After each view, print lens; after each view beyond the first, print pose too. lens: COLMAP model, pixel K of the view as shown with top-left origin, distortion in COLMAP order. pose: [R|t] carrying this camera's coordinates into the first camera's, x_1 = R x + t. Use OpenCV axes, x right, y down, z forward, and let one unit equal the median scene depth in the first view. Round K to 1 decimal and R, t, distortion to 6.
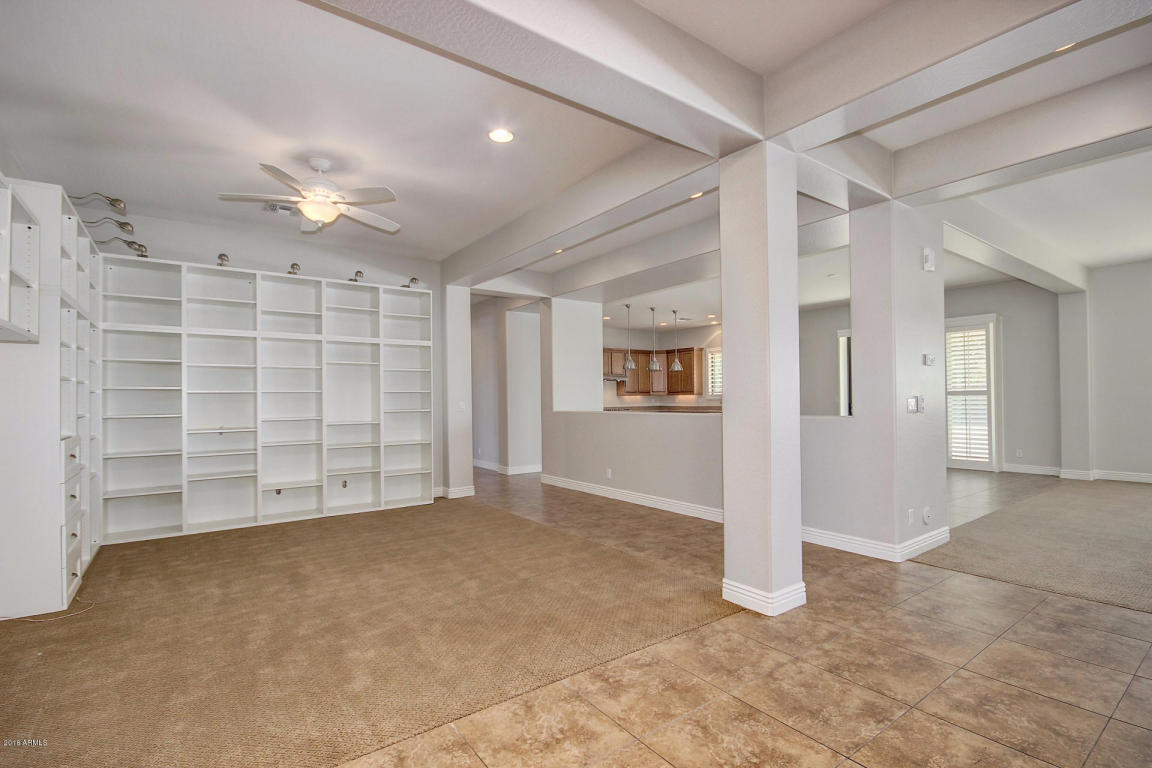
lens RADIAL K [[559.2, 0, 543.6], [0, 559.2, 396.4], [0, 0, 1]] dist [0.019054, -0.000152]
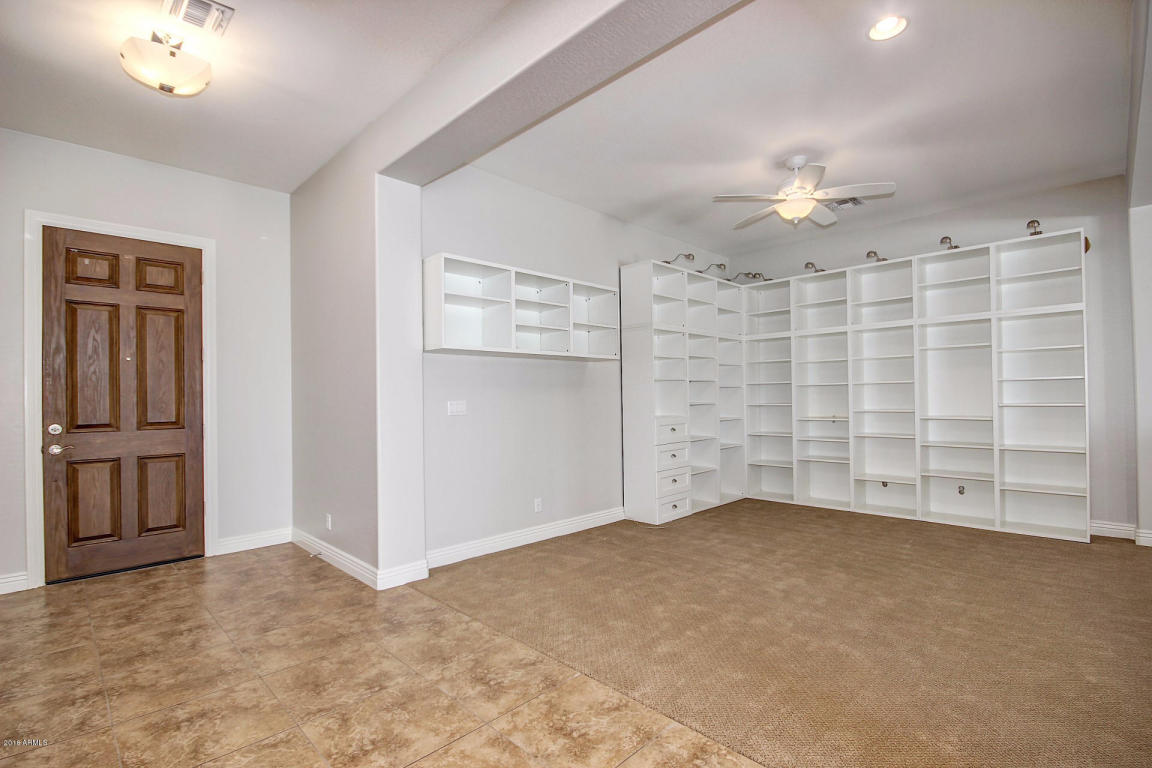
lens RADIAL K [[532.3, 0, 581.4], [0, 532.3, 393.9], [0, 0, 1]] dist [-0.004095, -0.000430]
pose [[0.159097, -0.001439, -0.987262, 0.411050], [0.018082, 0.999835, 0.001457, 0.001095], [0.987097, -0.018084, 0.159097, 0.375266]]
